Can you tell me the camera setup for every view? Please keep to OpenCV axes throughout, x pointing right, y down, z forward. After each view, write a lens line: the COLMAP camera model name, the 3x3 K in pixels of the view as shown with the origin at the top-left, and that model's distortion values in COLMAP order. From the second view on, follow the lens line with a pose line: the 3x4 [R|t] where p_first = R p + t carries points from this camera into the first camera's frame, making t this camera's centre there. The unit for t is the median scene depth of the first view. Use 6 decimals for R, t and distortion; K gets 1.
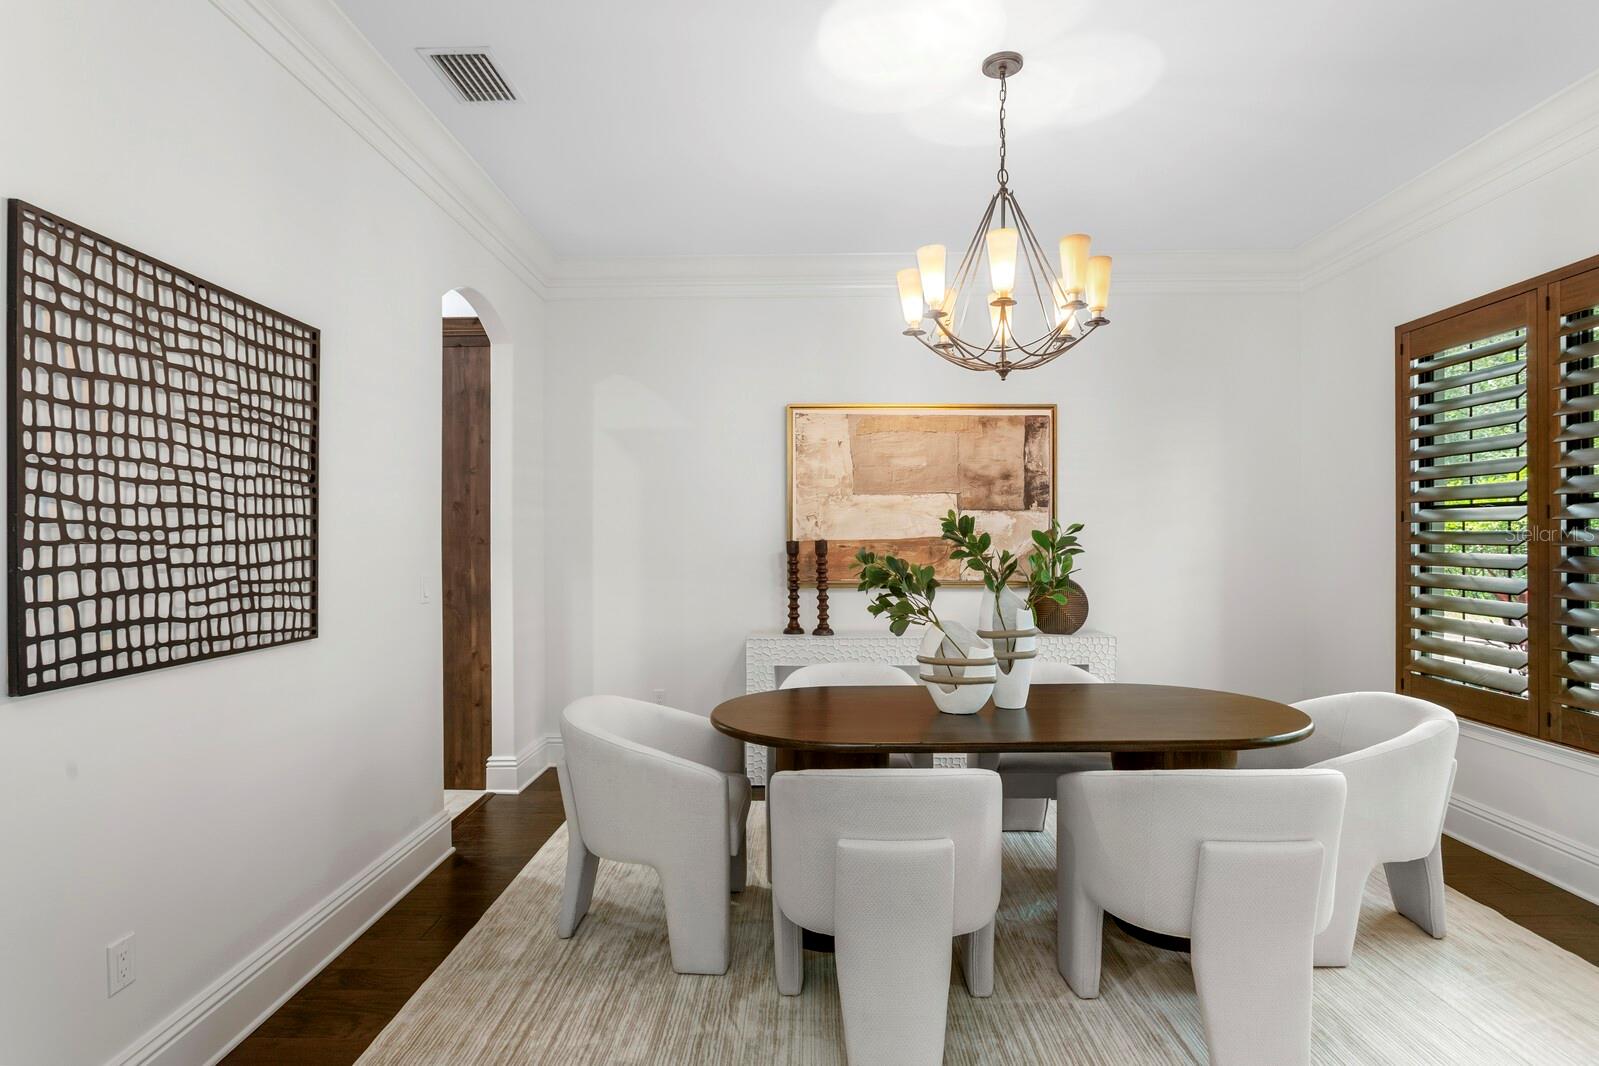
lens RADIAL K [[789.6, 0, 791.9], [0, 789.6, 534.2], [0, 0, 1]] dist [-0.005848, 0.000209]
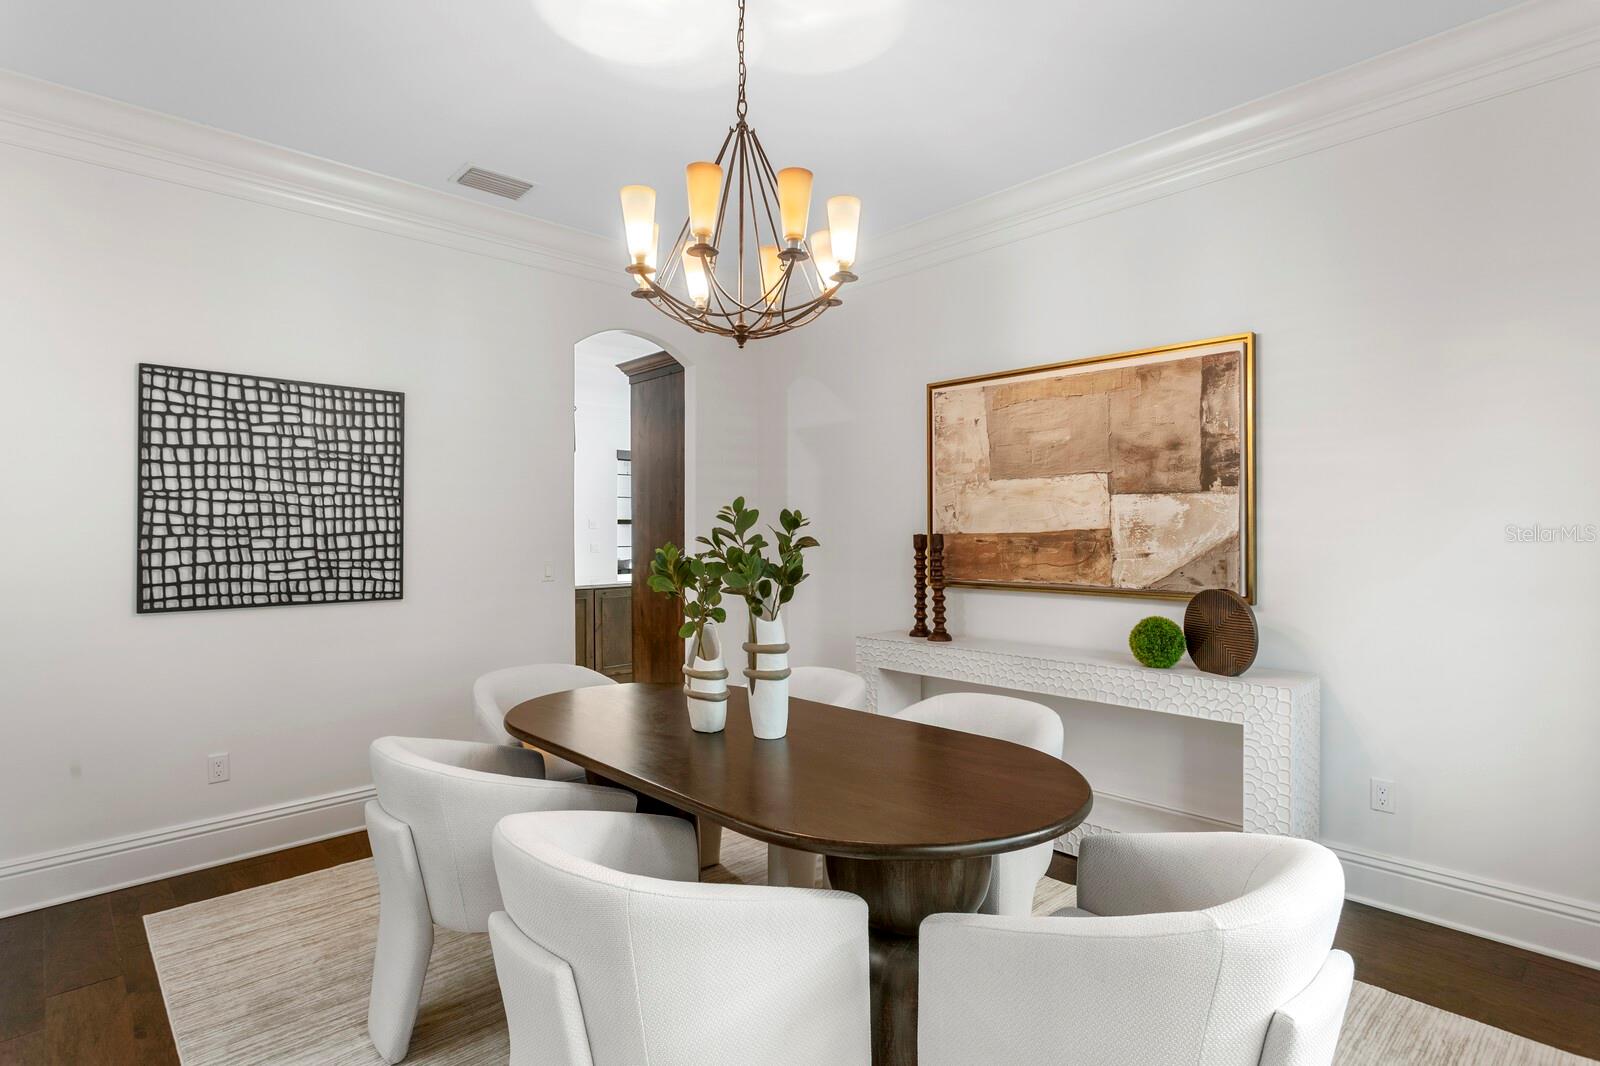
lens RADIAL K [[790.1, 0, 806.4], [0, 790.1, 527.2], [0, 0, 1]] dist [-0.005848, 0.000209]
pose [[0.712904, -0.001793, -0.701259, 1.164530], [0.005315, 0.999982, 0.002846, -0.006147], [0.701242, -0.005756, 0.712900, 0.553042]]
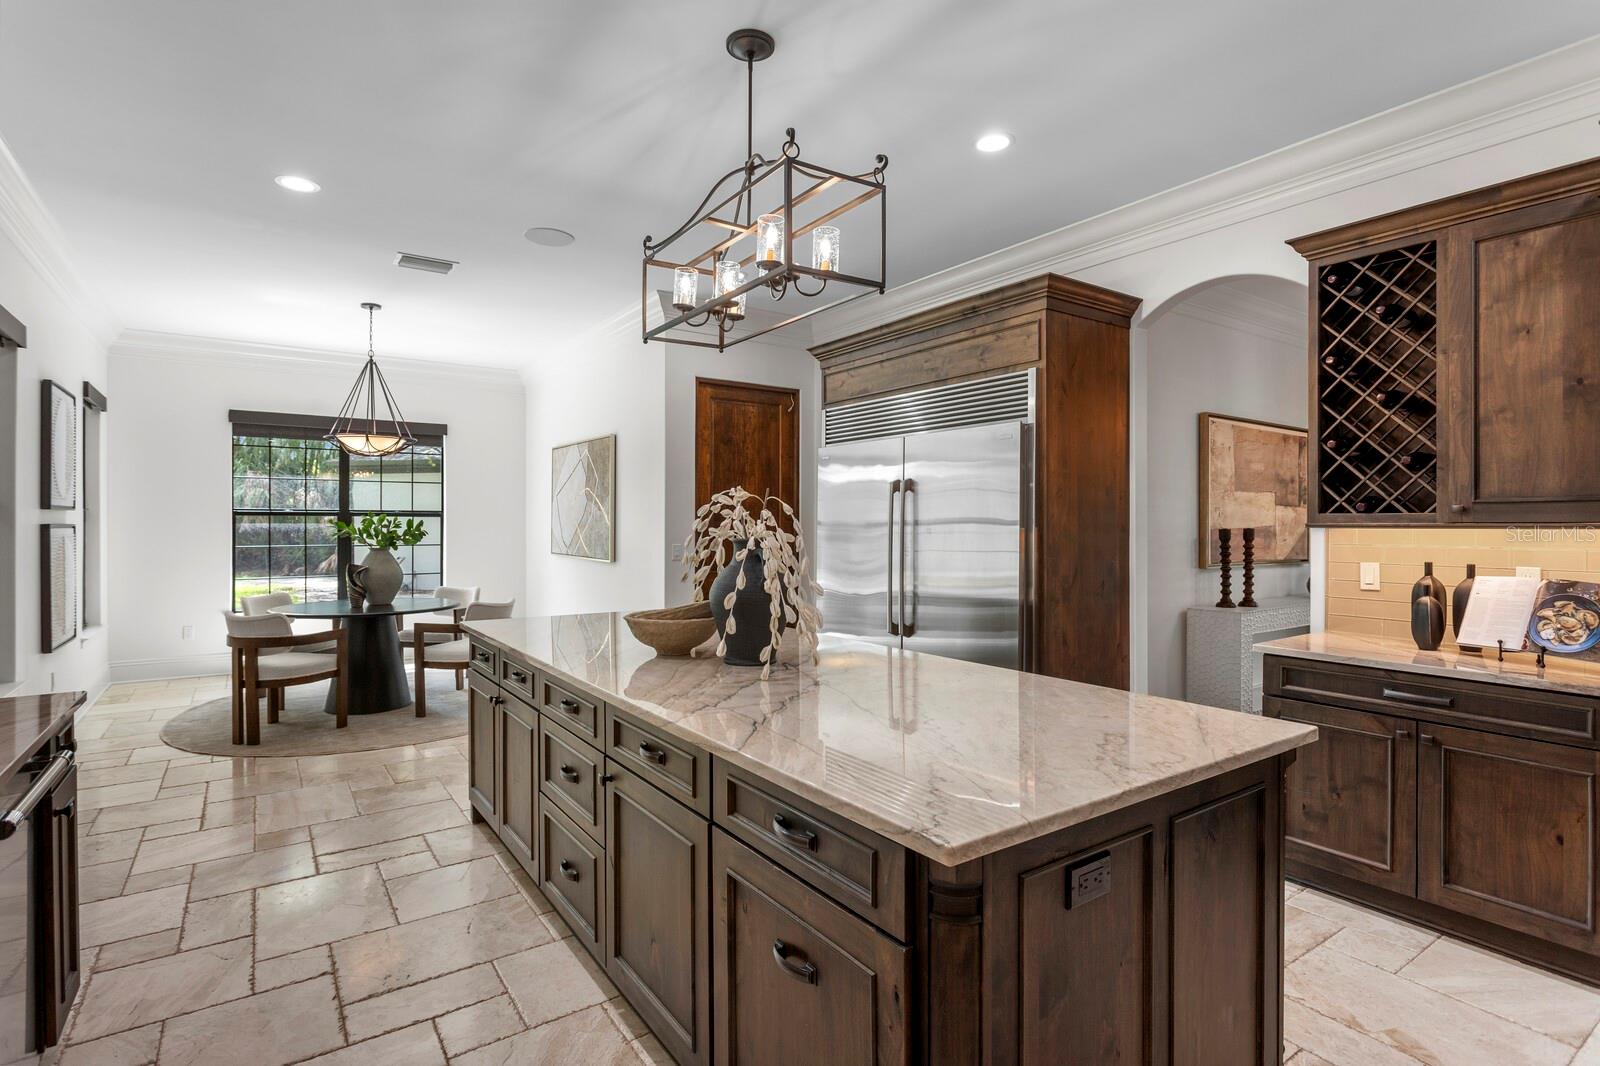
lens RADIAL K [[790.1, 0, 799.8], [0, 790.1, 527.6], [0, 0, 1]] dist [-0.005848, 0.000209]
pose [[0.806886, 0.001649, 0.590705, -2.582295], [-0.004217, 0.999987, 0.002968, 0.012357], [-0.590692, -0.004885, 0.806882, 0.903623]]
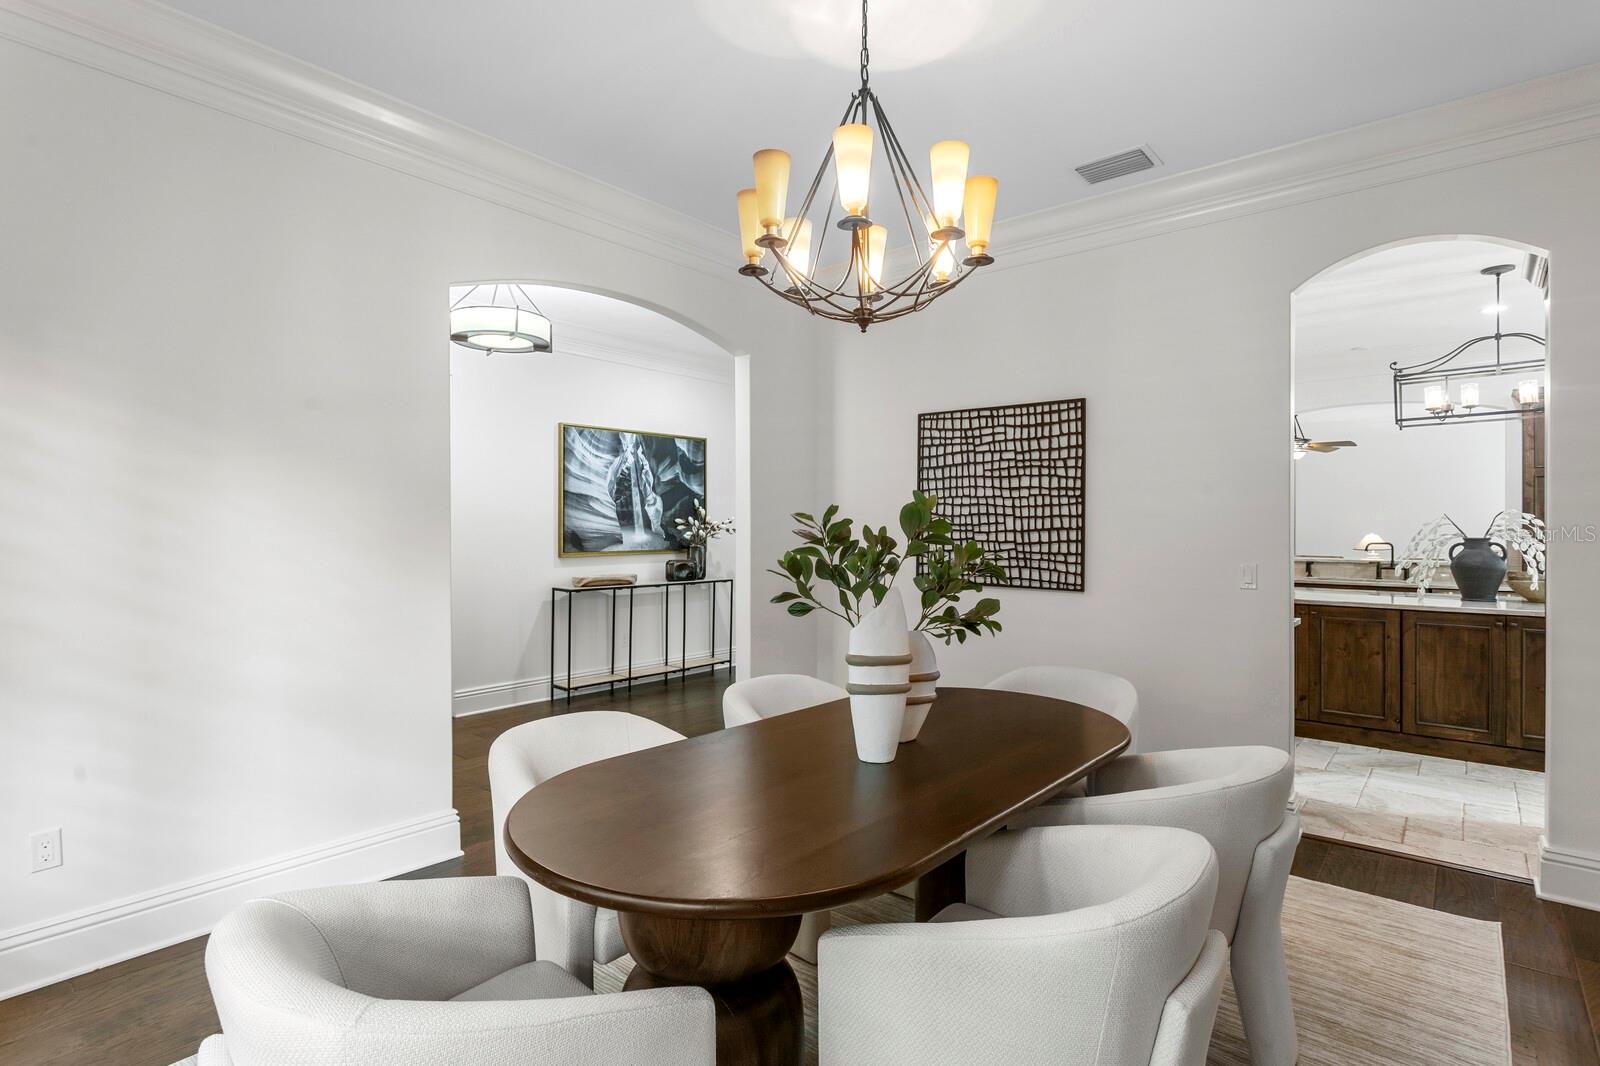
lens RADIAL K [[790.1, 0, 800.3], [0, 790.1, 524.7], [0, 0, 1]] dist [-0.005848, 0.000209]
pose [[-0.616656, -0.000466, -0.787233, 1.179566], [0.003864, 0.999986, -0.003619, -0.000856], [0.787223, -0.005274, -0.616646, 1.798819]]
